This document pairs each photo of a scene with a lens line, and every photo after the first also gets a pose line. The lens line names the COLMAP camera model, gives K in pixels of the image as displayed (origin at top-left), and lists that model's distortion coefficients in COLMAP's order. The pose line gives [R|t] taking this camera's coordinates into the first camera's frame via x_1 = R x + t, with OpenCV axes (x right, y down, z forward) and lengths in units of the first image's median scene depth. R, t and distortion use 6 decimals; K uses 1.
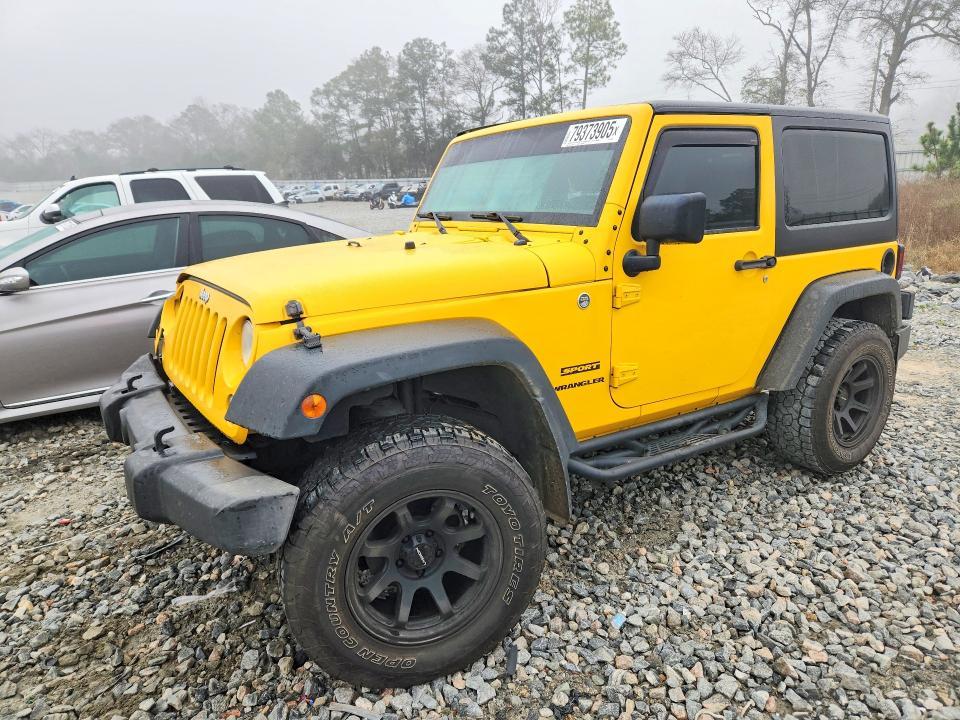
lens RADIAL K [[678.3, 0, 480.0], [0, 678.3, 360.0], [0, 0, 1]] dist [0.016891, -0.000986]
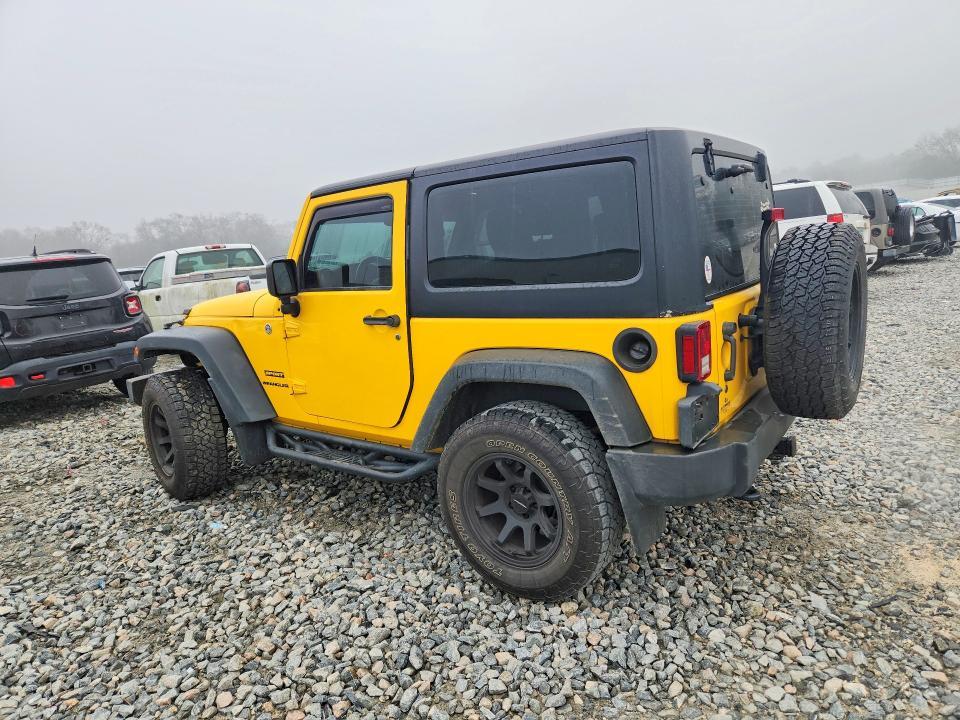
lens RADIAL K [[678.3, 0, 480.0], [0, 678.3, 360.0], [0, 0, 1]] dist [0.016891, -0.000986]
pose [[0.322075, 0.168285, -0.931637, 1.480130], [-0.156481, 0.980002, 0.122924, -0.239894], [0.933692, 0.106193, 0.341968, 0.796625]]
